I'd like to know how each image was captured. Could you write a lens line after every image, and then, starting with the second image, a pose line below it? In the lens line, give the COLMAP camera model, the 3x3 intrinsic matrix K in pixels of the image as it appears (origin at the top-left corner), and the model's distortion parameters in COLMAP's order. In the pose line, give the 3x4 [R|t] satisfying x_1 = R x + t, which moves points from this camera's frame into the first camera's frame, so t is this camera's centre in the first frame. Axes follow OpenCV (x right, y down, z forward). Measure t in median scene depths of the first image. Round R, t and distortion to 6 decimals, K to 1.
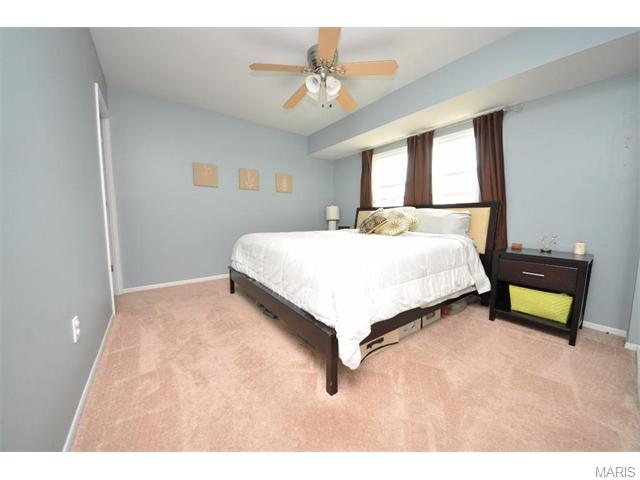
lens RADIAL K [[227.5, 0, 321.6], [0, 227.5, 238.1], [0, 0, 1]] dist [0.025853, -0.017804]
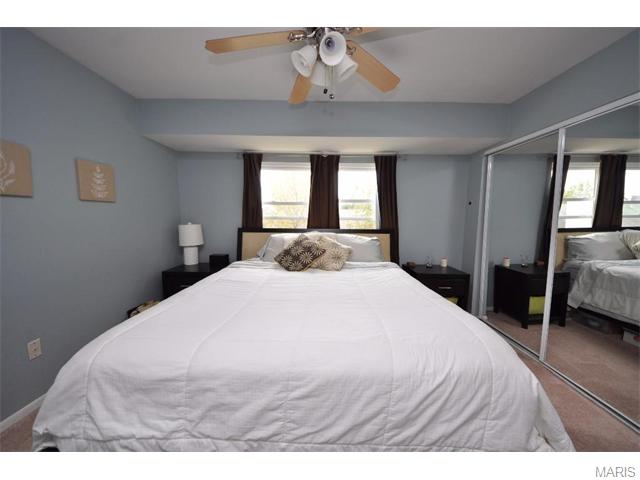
lens RADIAL K [[227.5, 0, 321.6], [0, 227.5, 238.1], [0, 0, 1]] dist [0.025853, -0.017804]
pose [[0.594175, -0.069048, 0.801367, -0.352755], [0.066890, 0.997099, 0.036318, -0.142486], [-0.801550, 0.032024, 0.597070, 0.455280]]
